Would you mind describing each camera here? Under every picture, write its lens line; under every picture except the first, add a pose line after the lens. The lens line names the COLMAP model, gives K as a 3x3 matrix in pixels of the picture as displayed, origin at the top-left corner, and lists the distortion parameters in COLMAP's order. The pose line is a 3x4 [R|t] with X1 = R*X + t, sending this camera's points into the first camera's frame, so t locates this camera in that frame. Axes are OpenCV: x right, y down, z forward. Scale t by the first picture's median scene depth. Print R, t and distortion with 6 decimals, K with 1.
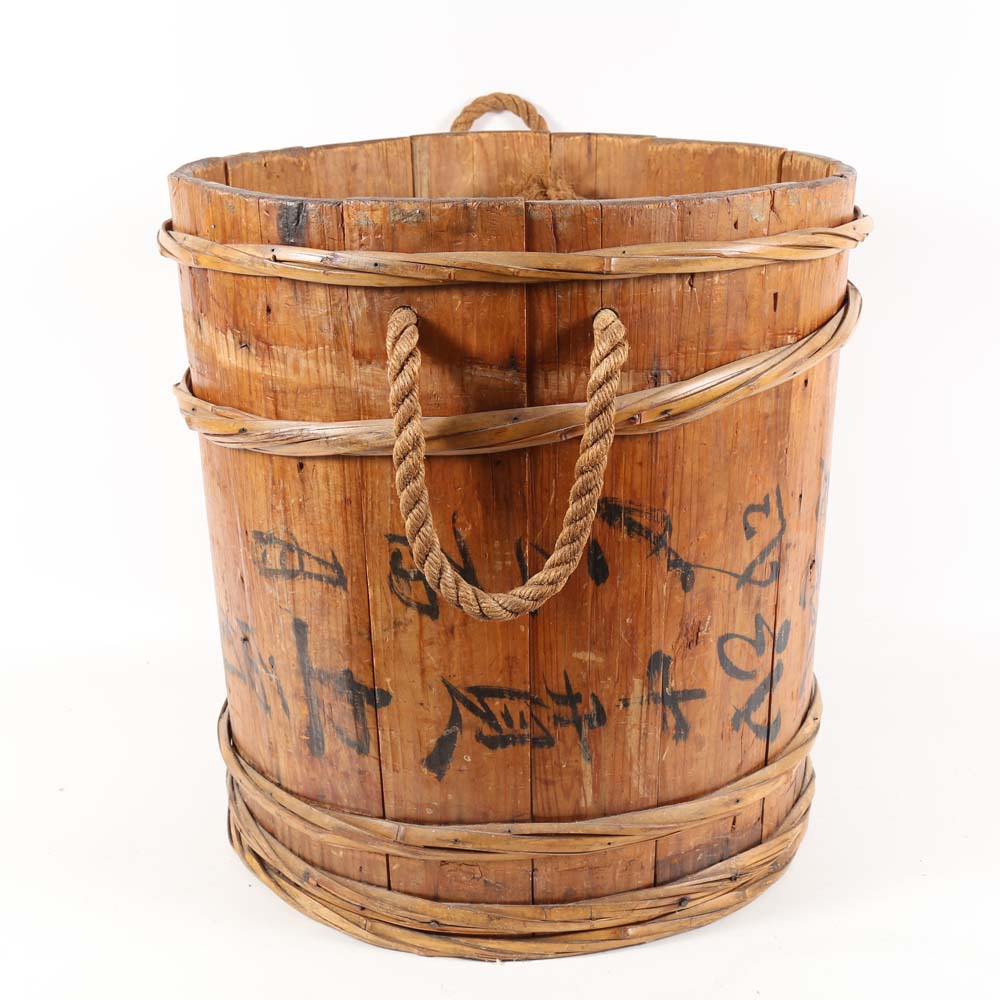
lens RADIAL K [[1537.3, 0, 543.0], [0, 1537.3, 528.8], [0, 0, 1]] dist [0.008407, 0.000000]
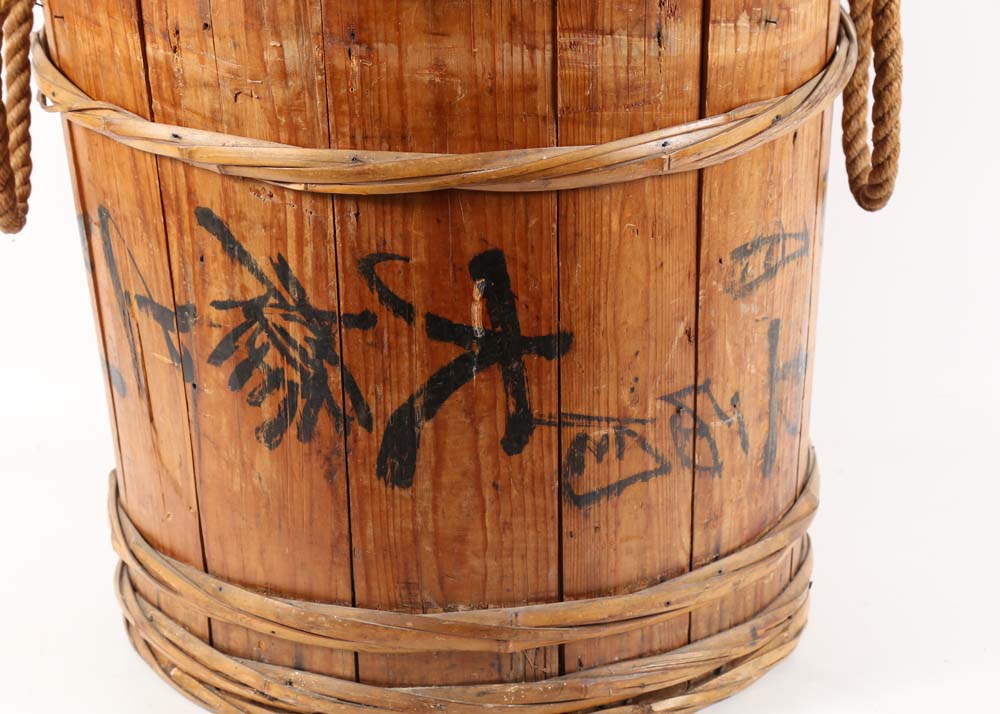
lens RADIAL K [[2268.7, 0, 491.5], [0, 2268.7, 364.6], [0, 0, 1]] dist [0.307515, 0.000000]
pose [[0.009181, -0.318554, 0.947860, -1.485316], [0.341775, 0.891814, 0.296408, -0.382879], [-0.939737, 0.321234, 0.117061, 1.047102]]
